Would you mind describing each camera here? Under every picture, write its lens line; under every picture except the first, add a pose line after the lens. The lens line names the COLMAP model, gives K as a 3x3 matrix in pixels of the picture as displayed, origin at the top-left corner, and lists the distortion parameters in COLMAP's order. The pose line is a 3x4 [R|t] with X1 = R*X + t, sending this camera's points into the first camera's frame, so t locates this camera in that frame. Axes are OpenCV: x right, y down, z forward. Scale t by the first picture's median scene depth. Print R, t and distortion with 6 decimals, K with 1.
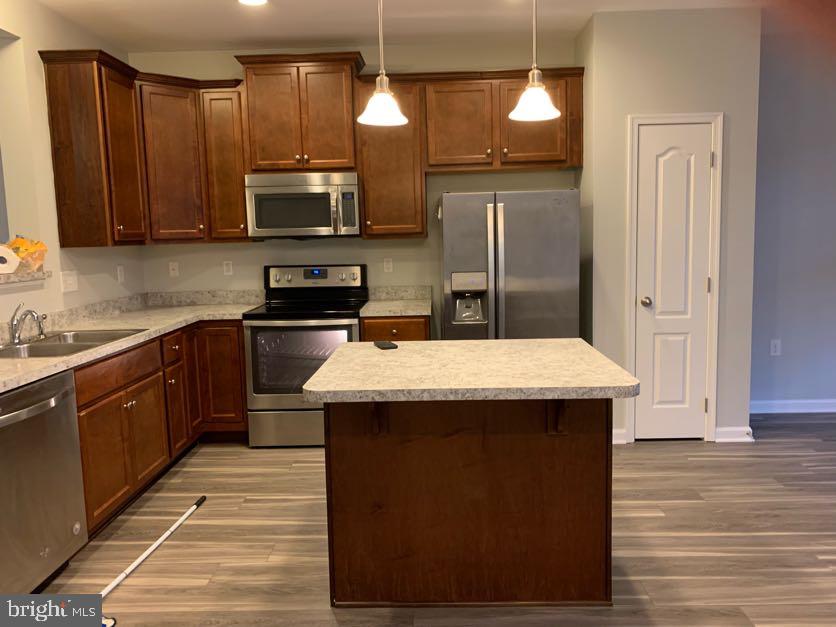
lens RADIAL K [[642.2, 0, 418.4], [0, 642.2, 313.0], [0, 0, 1]] dist [-0.005613, -0.002186]
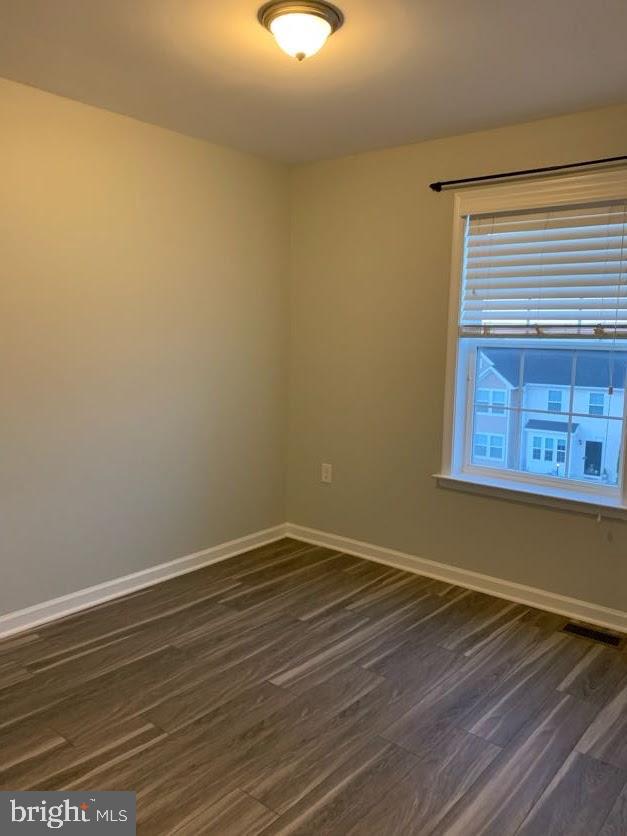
lens RADIAL K [[642.2, 0, 313.8], [0, 642.2, 418.9], [0, 0, 1]] dist [-0.005613, -0.002186]
pose [[-0.617682, 0.112022, -0.778409, 1.002967], [-0.090103, 0.973204, 0.211554, -0.173248], [0.781249, 0.200810, -0.591037, 1.384884]]
